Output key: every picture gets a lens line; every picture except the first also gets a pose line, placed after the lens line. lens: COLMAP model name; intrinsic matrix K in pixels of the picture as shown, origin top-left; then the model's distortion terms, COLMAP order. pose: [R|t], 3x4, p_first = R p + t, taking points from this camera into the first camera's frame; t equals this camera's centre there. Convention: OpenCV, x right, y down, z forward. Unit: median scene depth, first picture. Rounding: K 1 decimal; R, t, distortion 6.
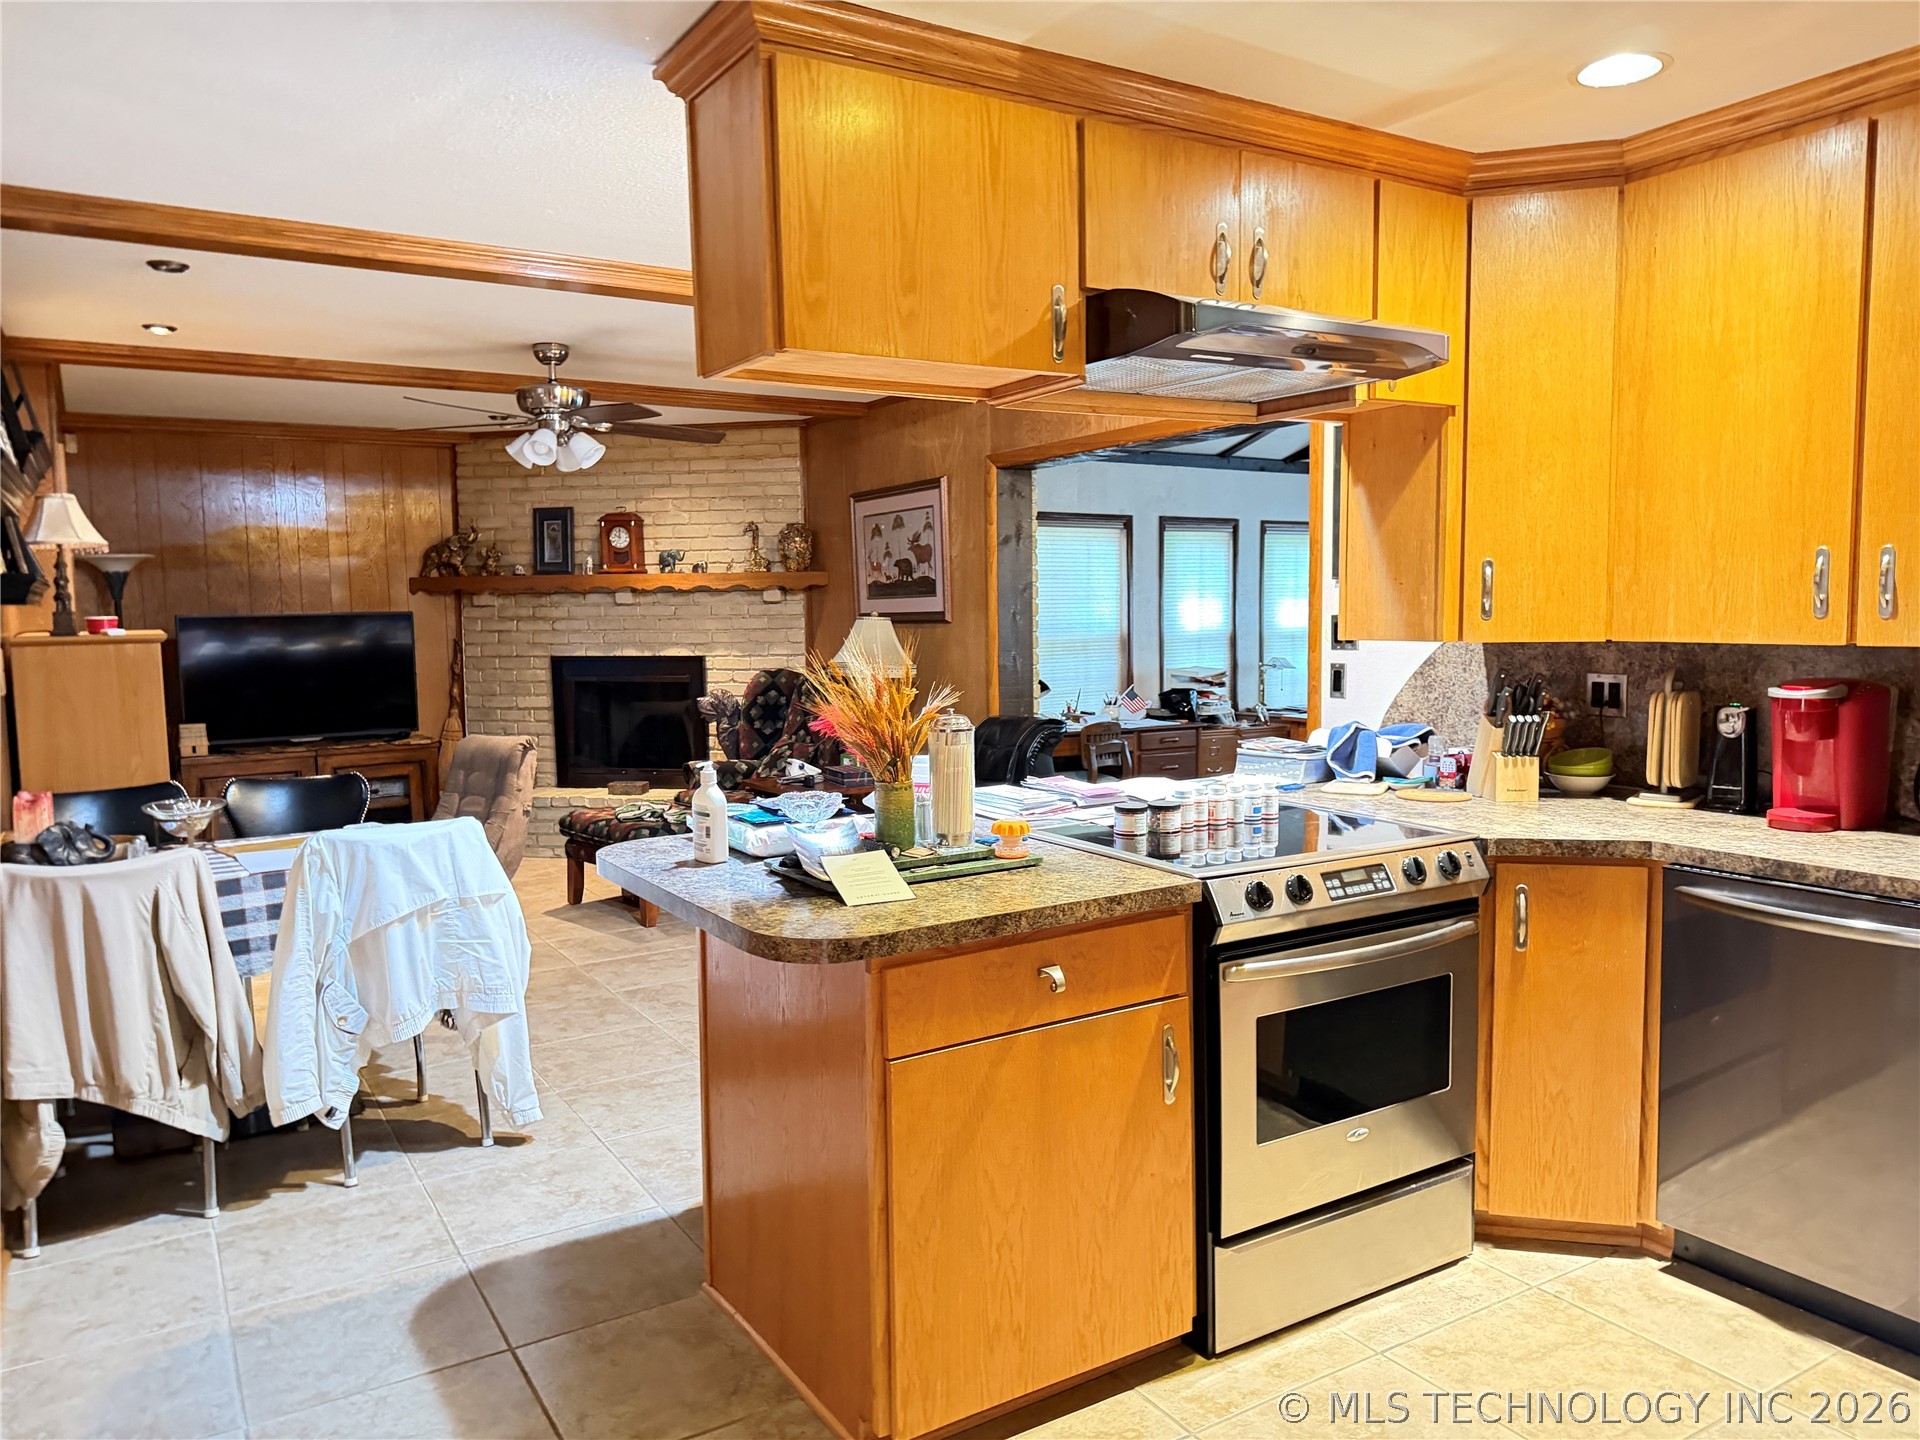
lens RADIAL K [[1334.6, 0, 969.3], [0, 1334.6, 713.9], [0, 0, 1]] dist [0.052554, -0.078087]
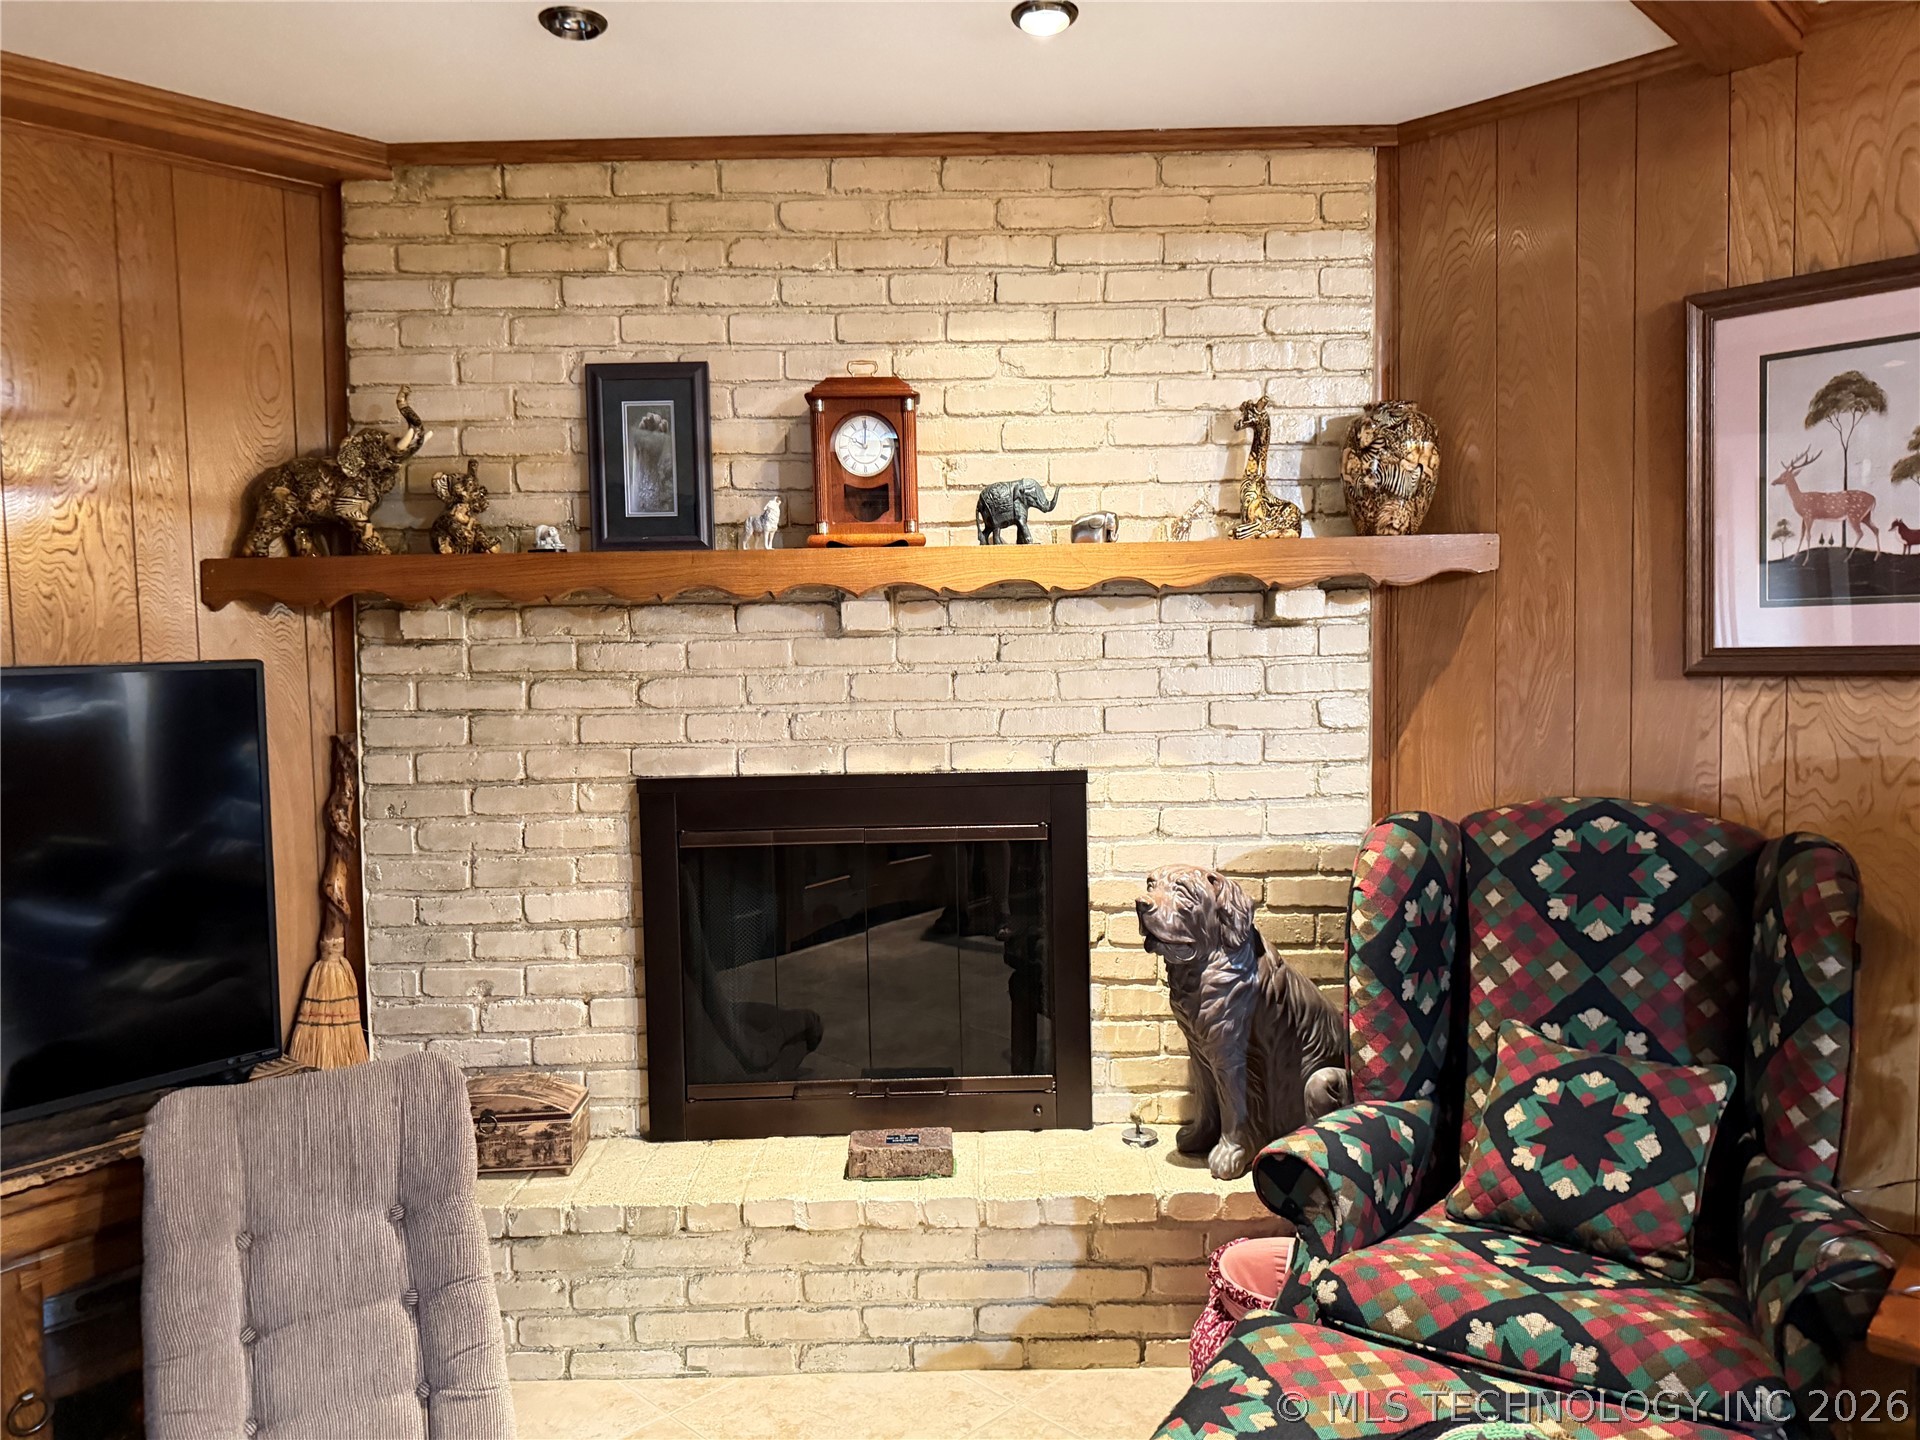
lens RADIAL K [[1334.6, 0, 954.2], [0, 1334.6, 713.3], [0, 0, 1]] dist [0.052554, -0.078087]
pose [[0.976390, -0.019843, 0.215103, -0.309327], [0.026409, 0.999268, -0.027691, -0.049234], [-0.214396, 0.032718, 0.976199, 0.639545]]
